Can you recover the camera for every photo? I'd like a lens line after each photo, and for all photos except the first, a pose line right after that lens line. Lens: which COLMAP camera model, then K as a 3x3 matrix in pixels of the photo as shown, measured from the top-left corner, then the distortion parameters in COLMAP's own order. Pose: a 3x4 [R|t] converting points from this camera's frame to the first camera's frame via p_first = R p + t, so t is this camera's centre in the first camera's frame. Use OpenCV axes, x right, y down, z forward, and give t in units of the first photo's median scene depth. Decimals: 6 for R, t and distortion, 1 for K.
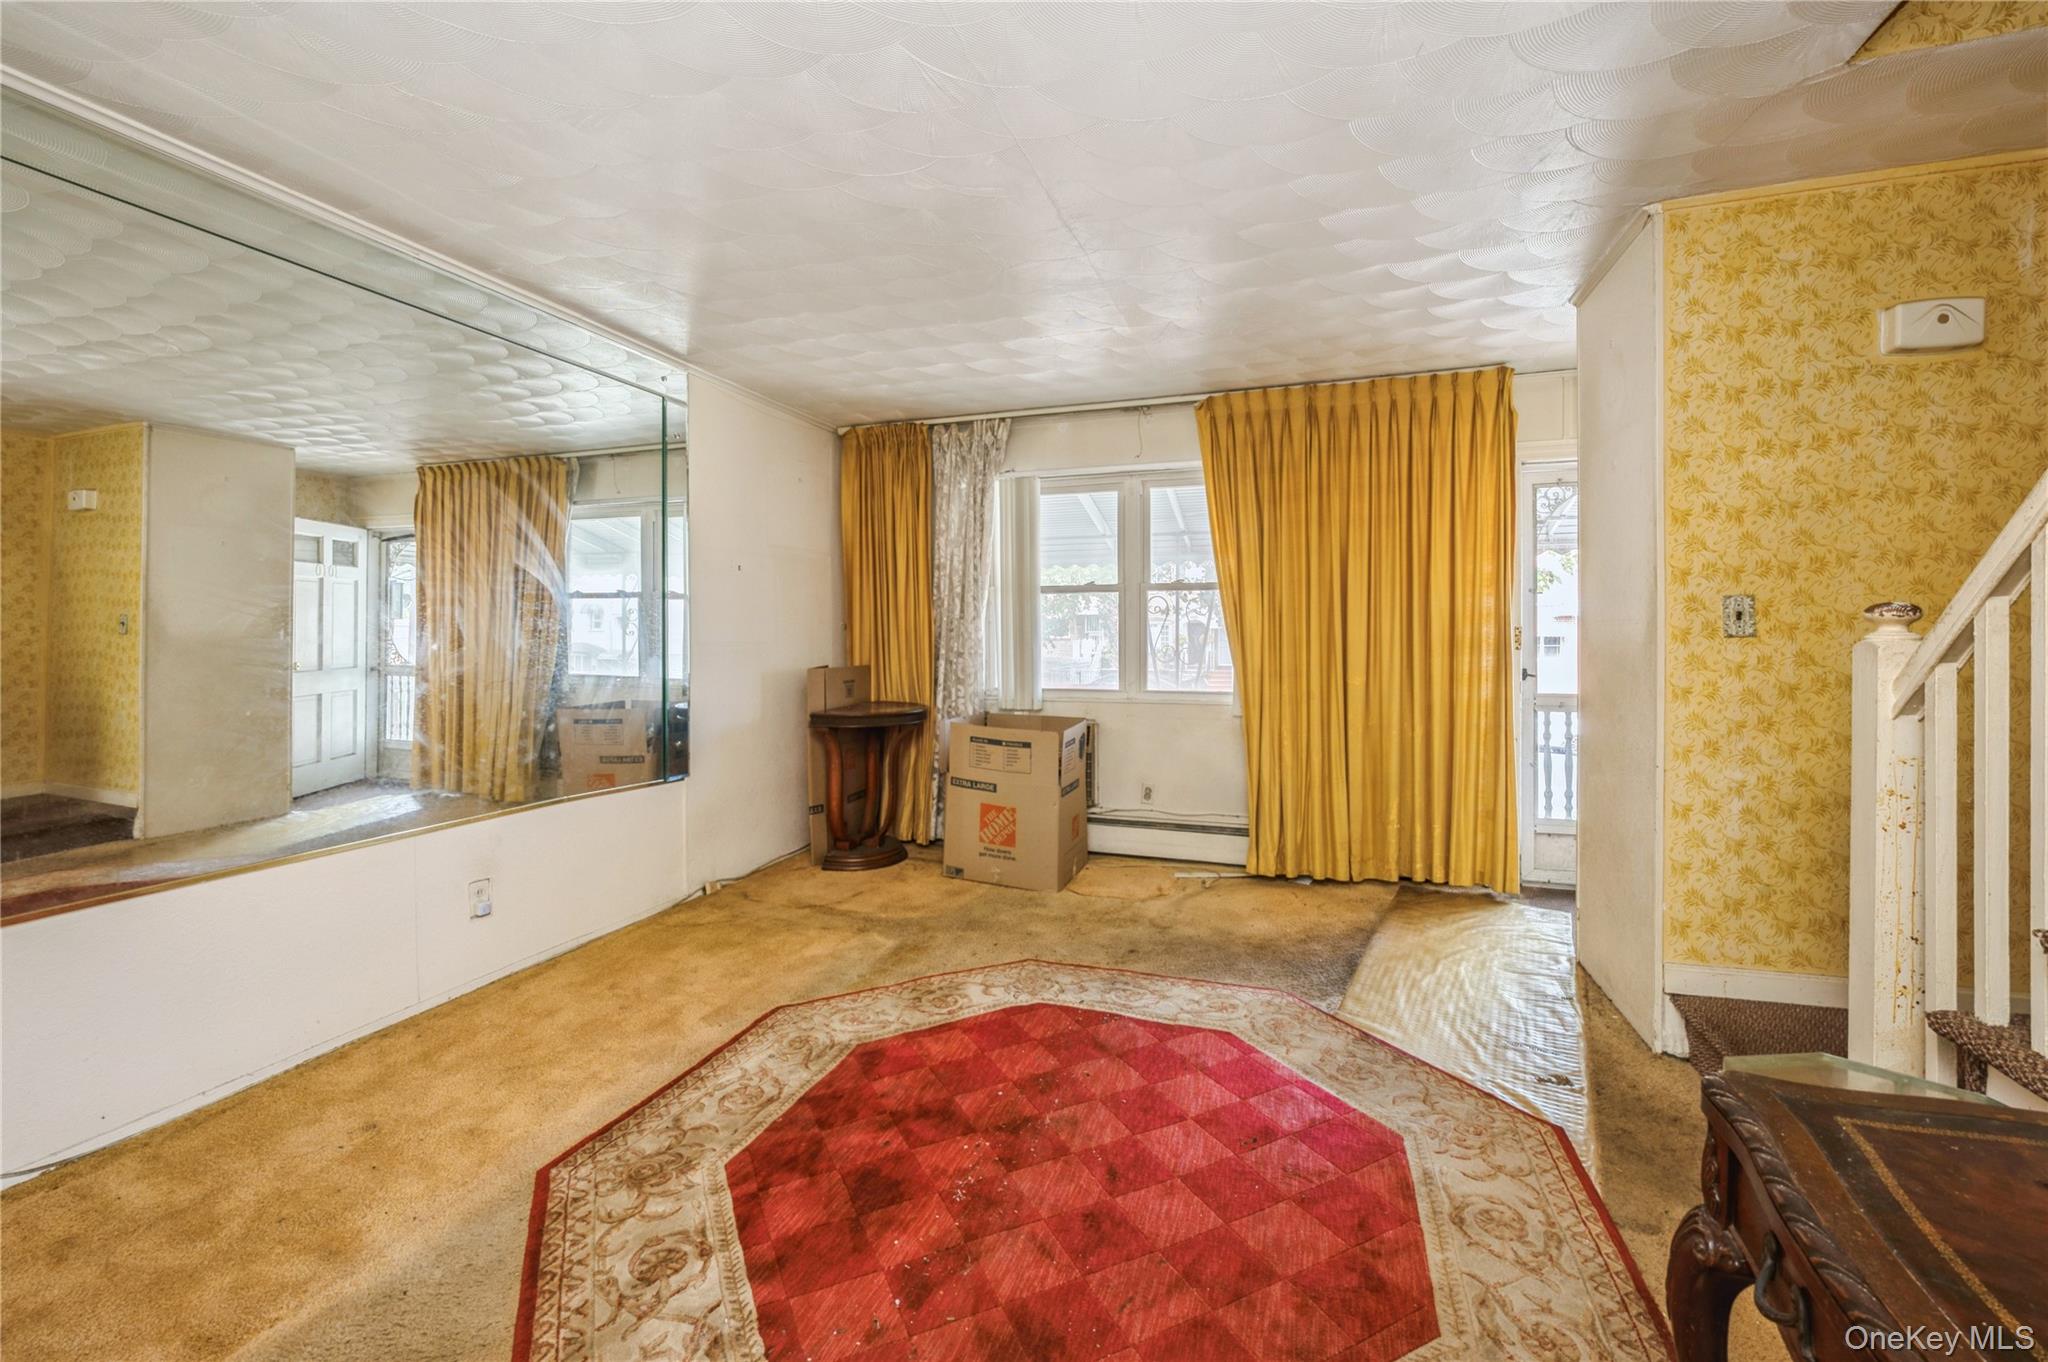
lens RADIAL K [[851.9, 0, 992.3], [0, 851.9, 634.9], [0, 0, 1]] dist [-0.010295, 0.000997]
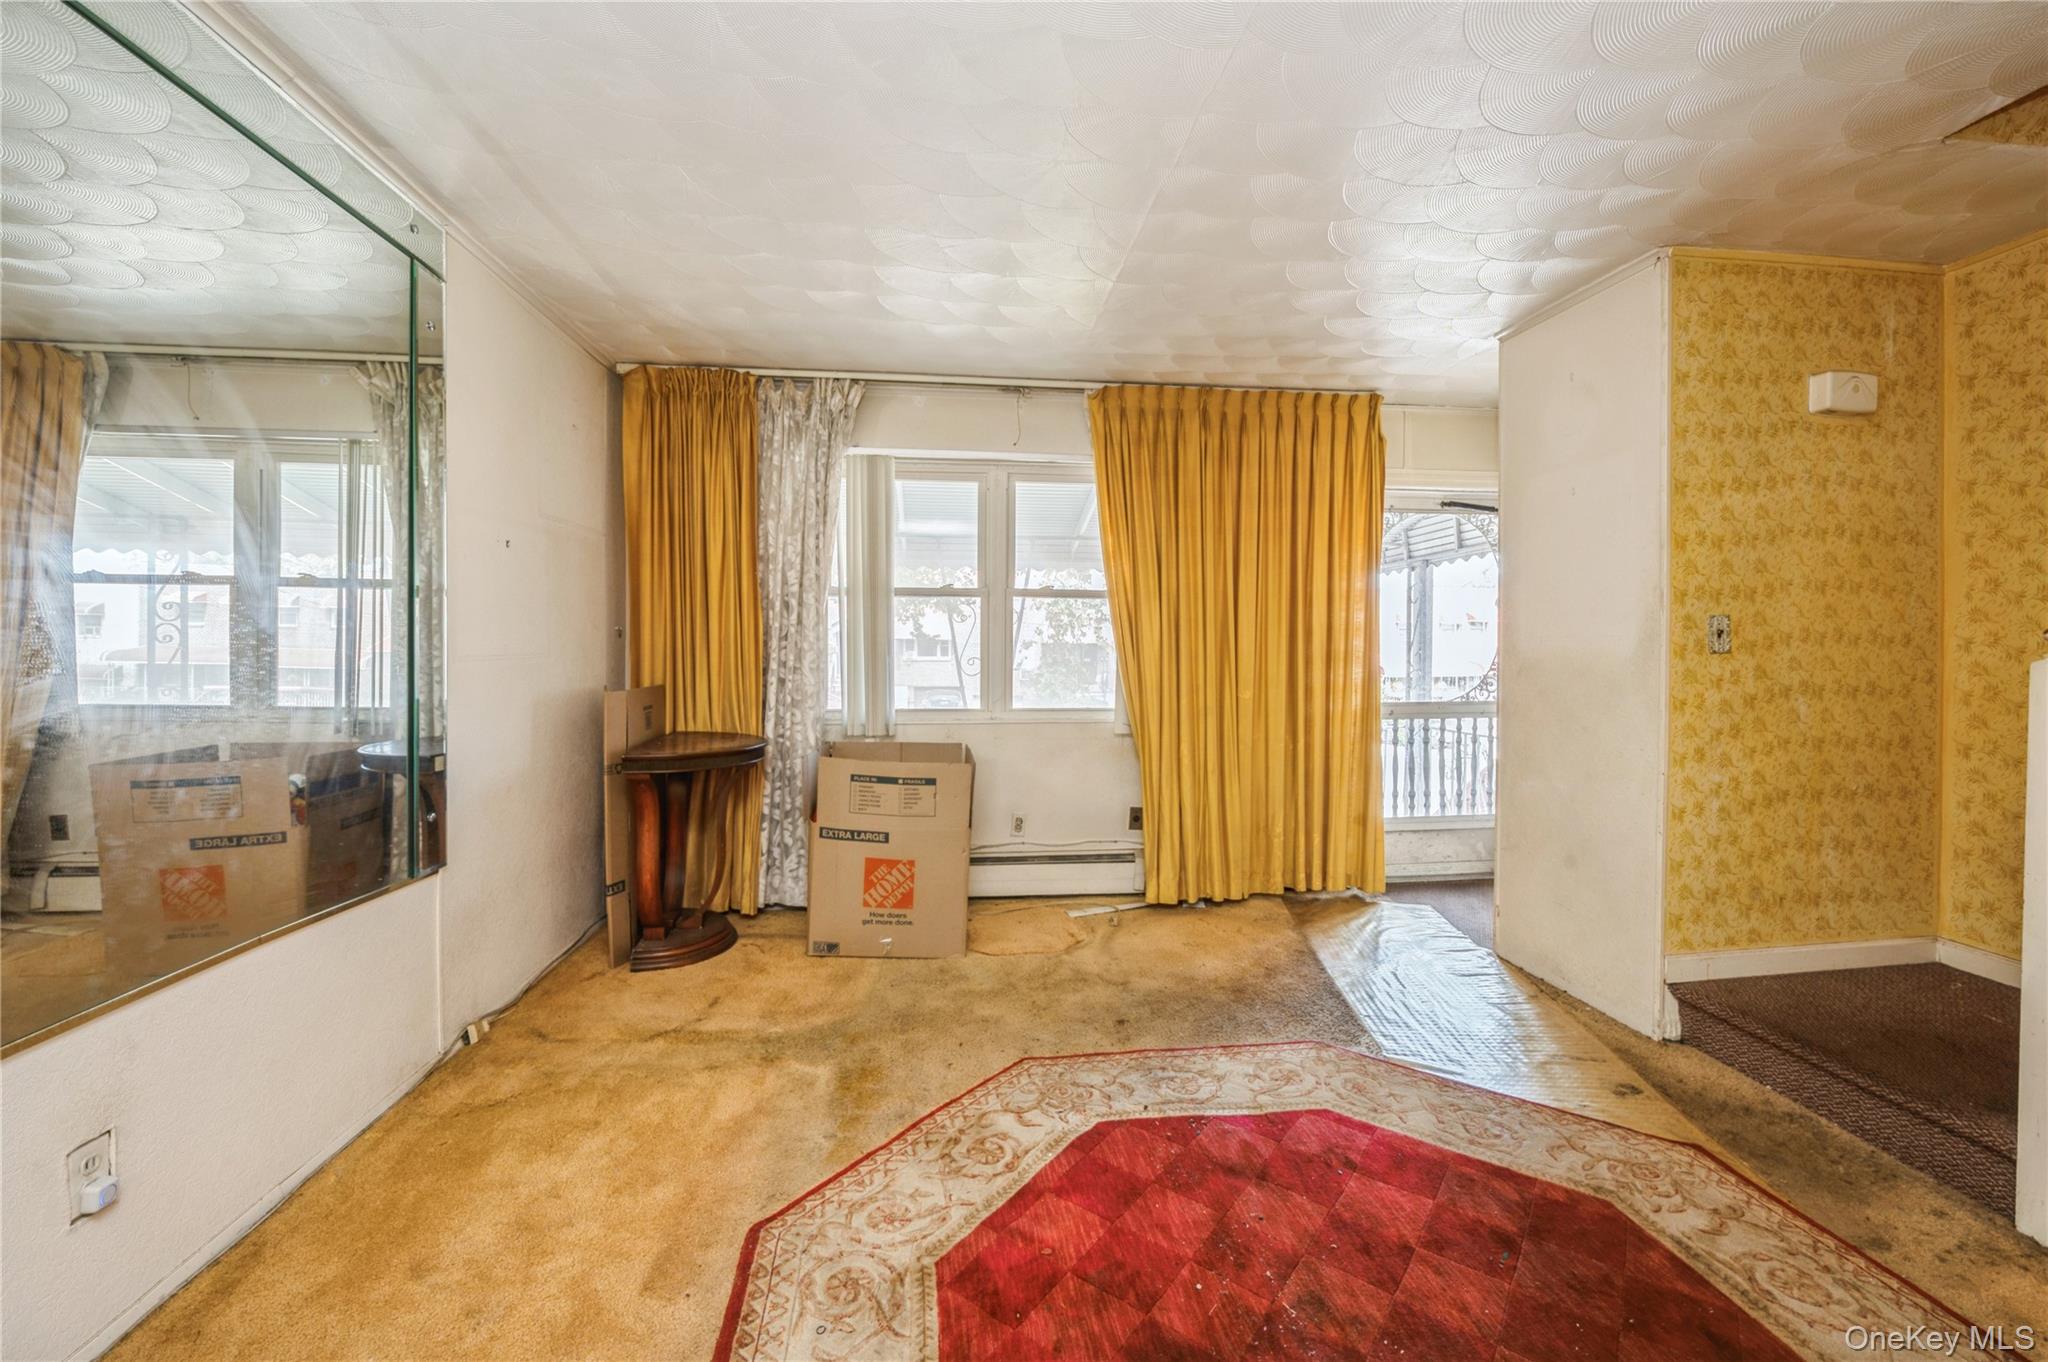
lens RADIAL K [[851.9, 0, 1025.1], [0, 851.9, 649.3], [0, 0, 1]] dist [-0.010295, 0.000997]
pose [[0.896045, 0.003317, 0.443952, -0.256218], [-0.005708, 0.999976, 0.004050, -0.001165], [-0.443928, -0.006164, 0.896042, 0.246504]]
